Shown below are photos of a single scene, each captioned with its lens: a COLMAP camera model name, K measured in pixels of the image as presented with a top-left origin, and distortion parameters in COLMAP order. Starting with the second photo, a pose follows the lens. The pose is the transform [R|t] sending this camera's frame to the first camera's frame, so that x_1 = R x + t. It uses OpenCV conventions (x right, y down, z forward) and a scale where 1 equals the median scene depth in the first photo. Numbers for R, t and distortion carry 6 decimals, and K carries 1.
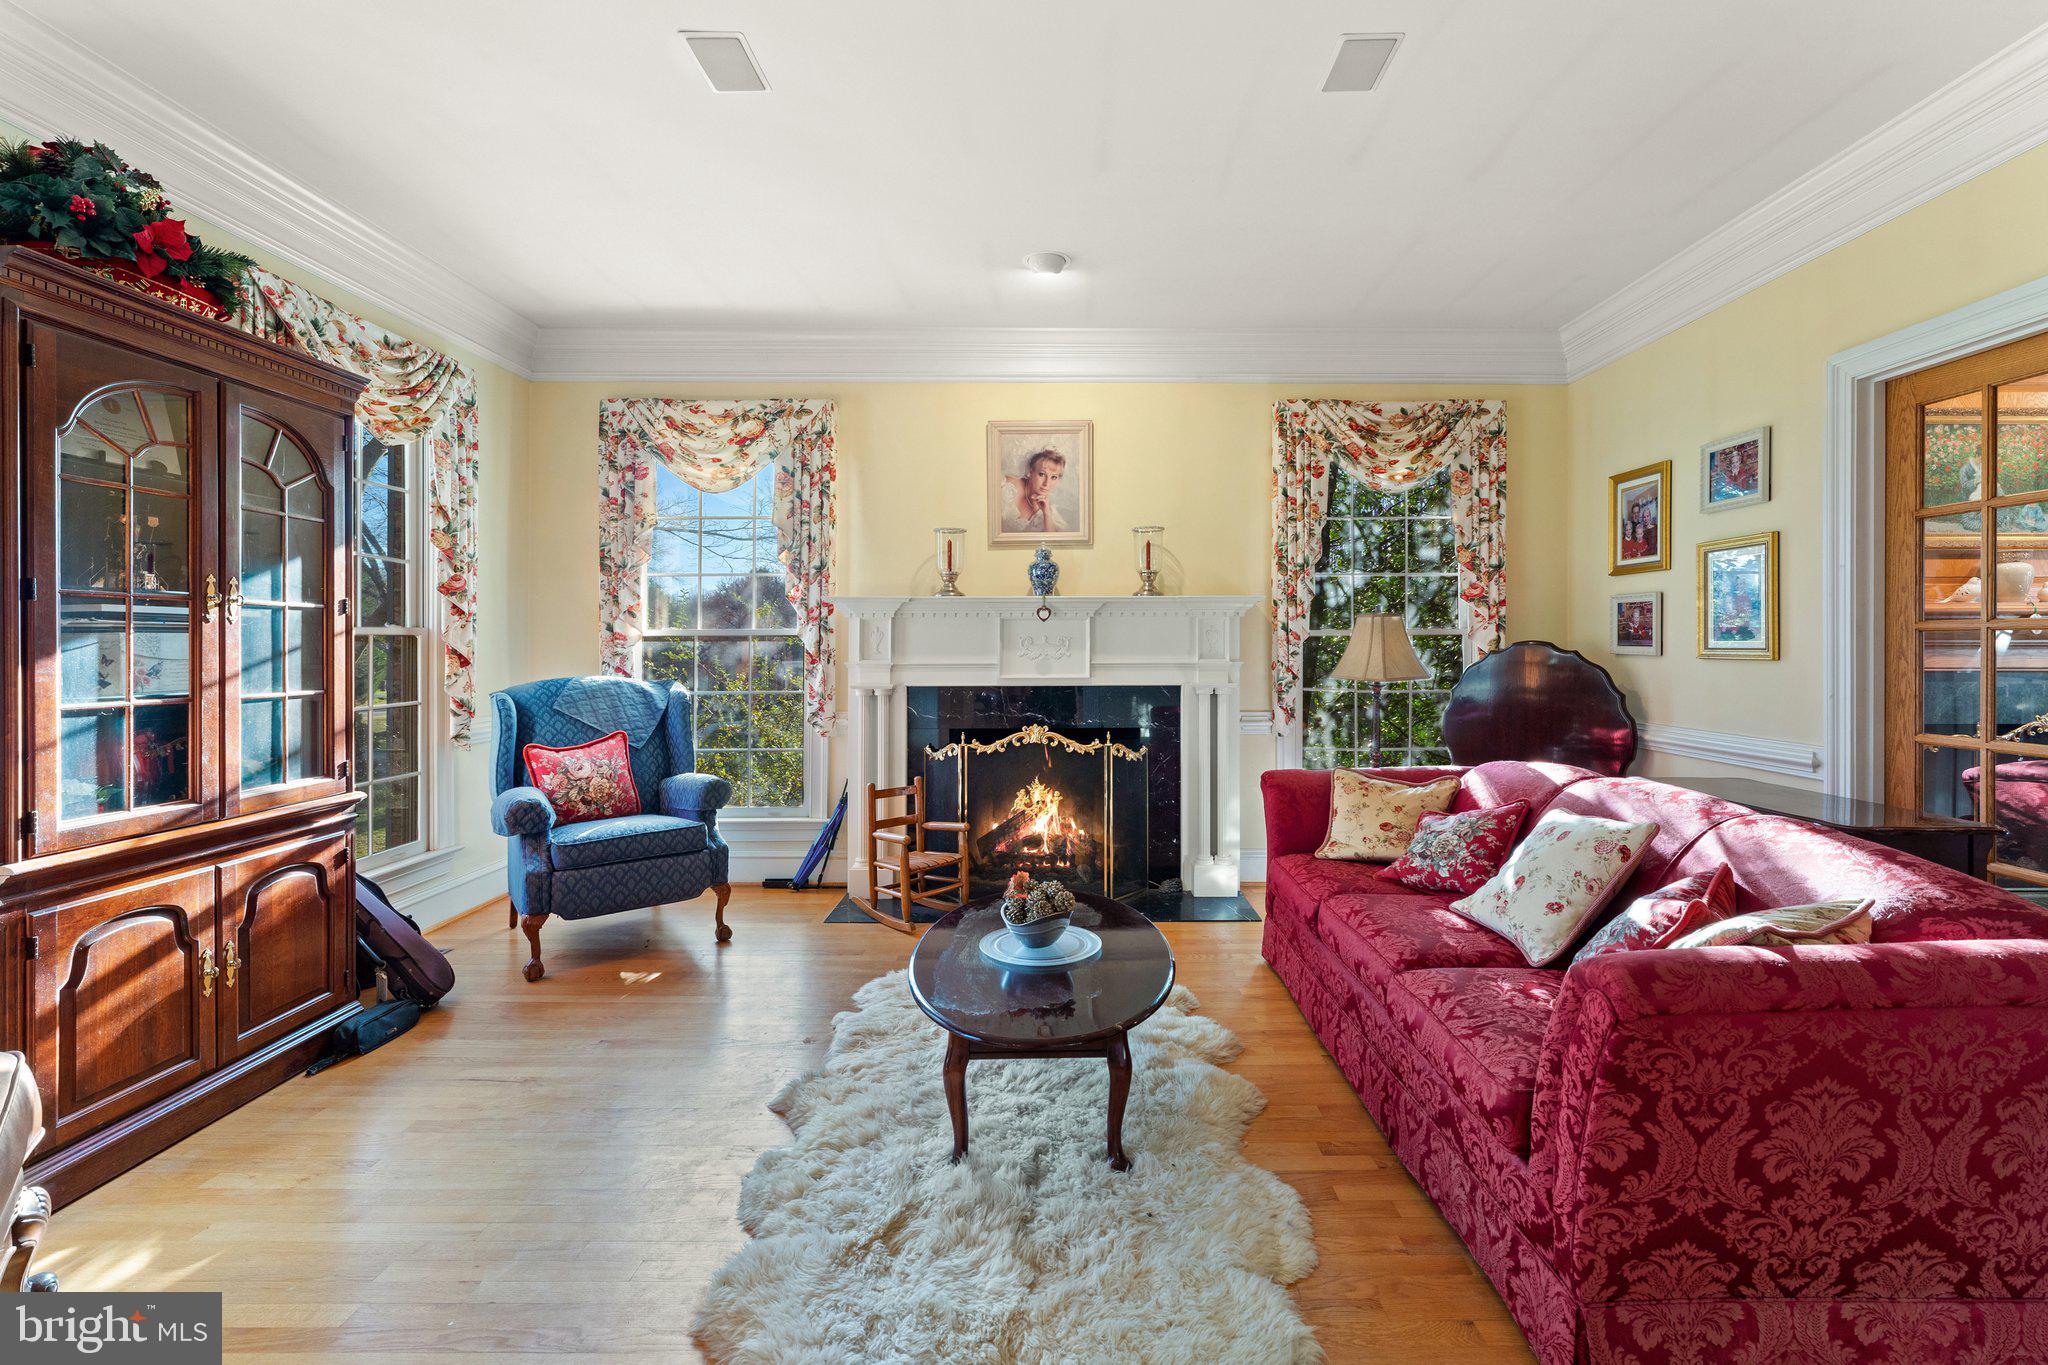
lens RADIAL K [[905.8, 0, 1046.7], [0, 905.8, 638.6], [0, 0, 1]] dist [-0.000057, 0.000021]
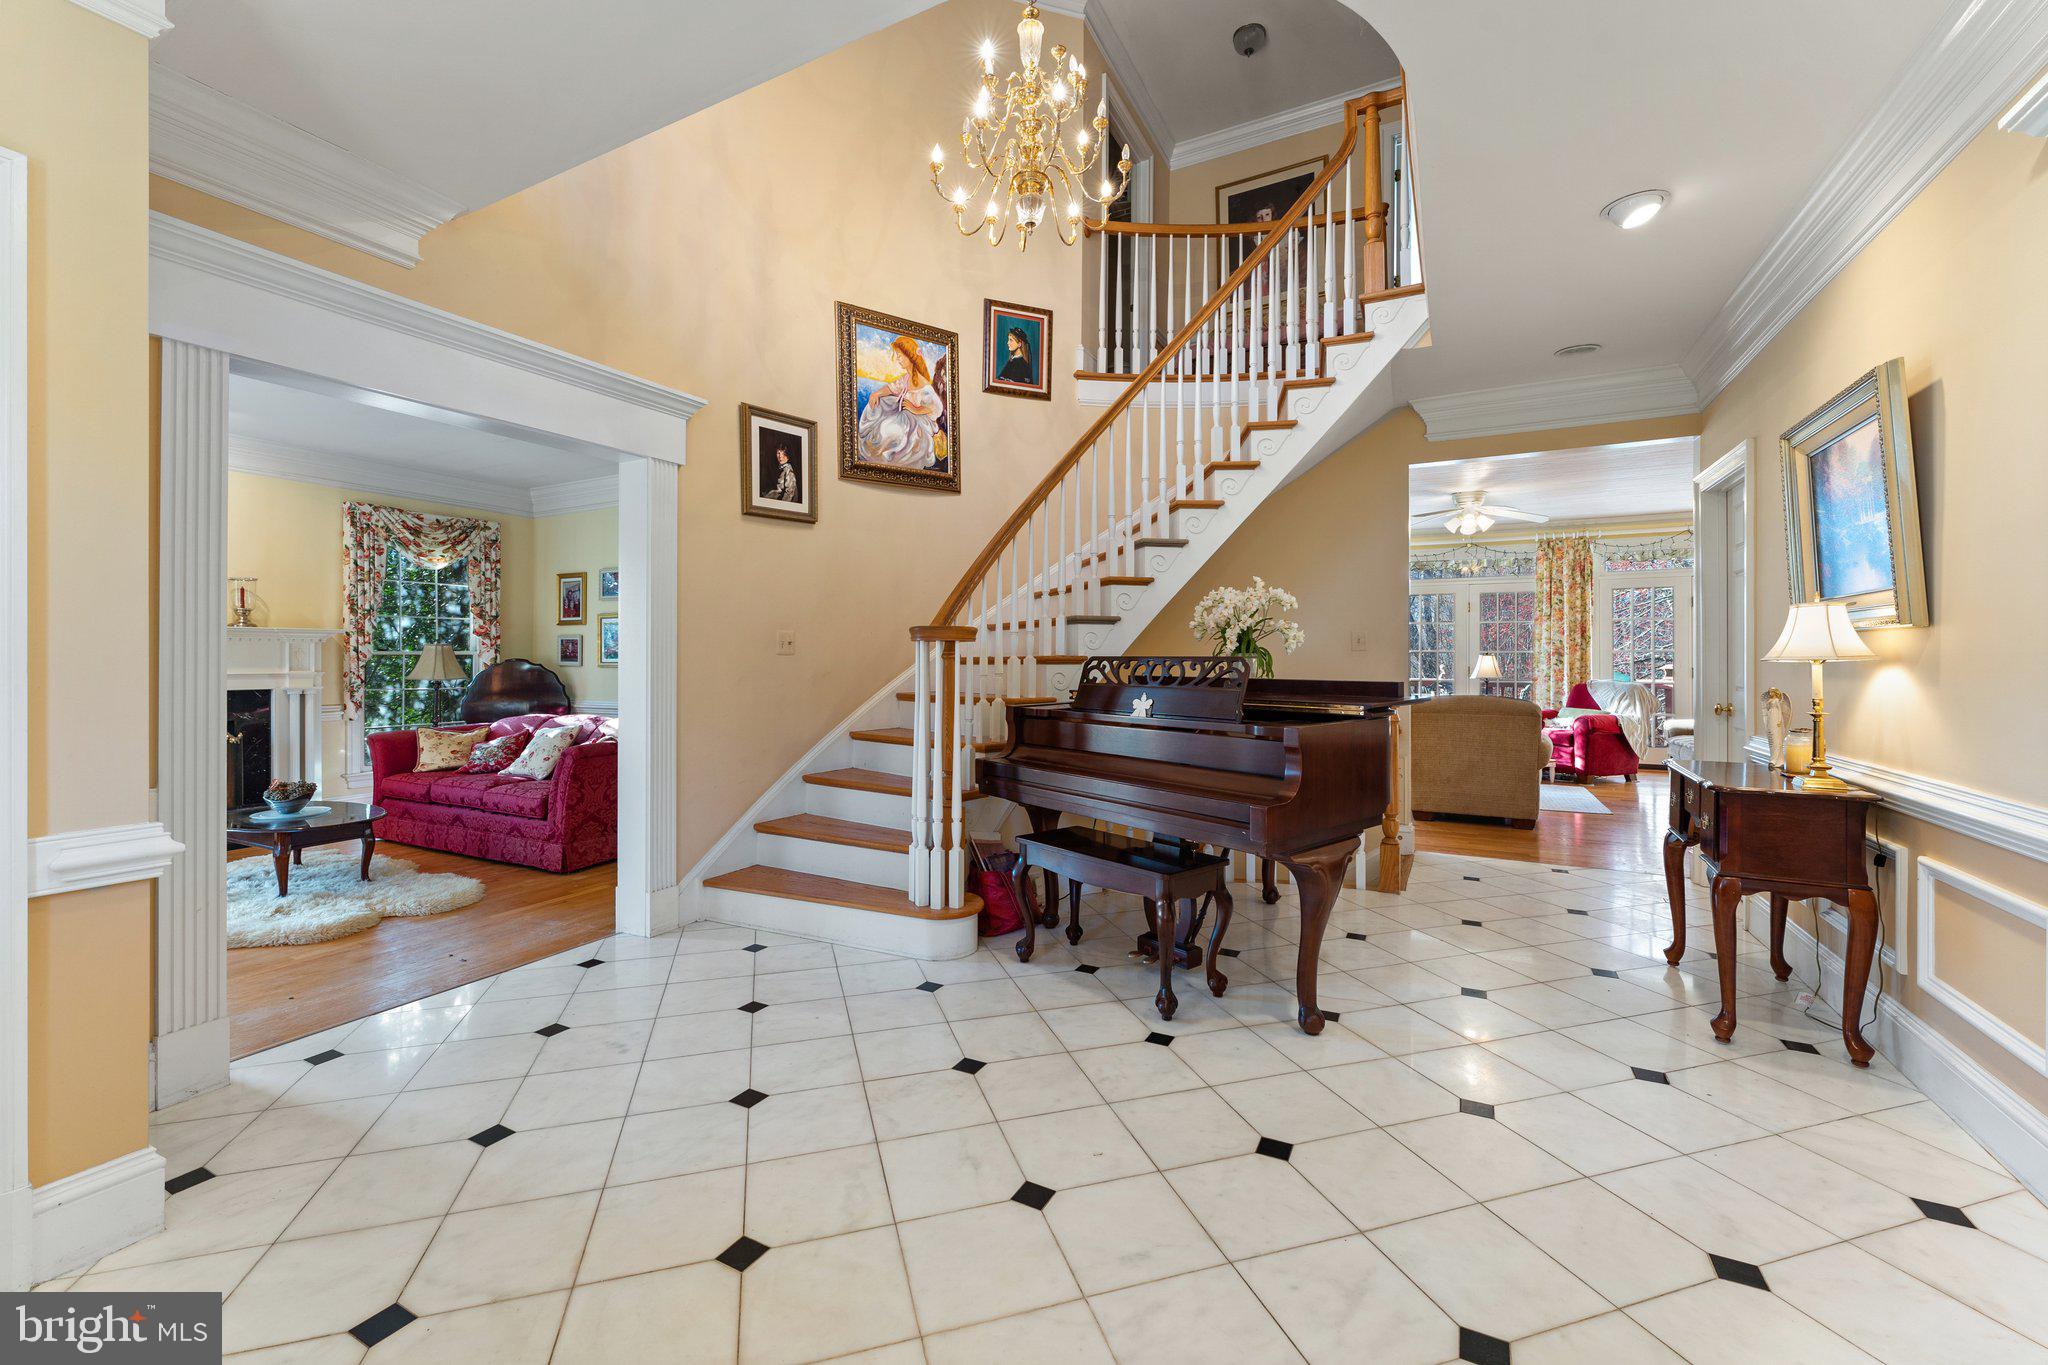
lens RADIAL K [[838.8, 0, 1022.5], [0, 838.8, 658.1], [0, 0, 1]] dist [-0.003330, -0.000220]
pose [[0.465046, 0.001425, 0.885285, -0.475954], [-0.004195, 0.999991, 0.000594, -0.003879], [-0.885277, -0.003990, 0.465048, -0.679001]]
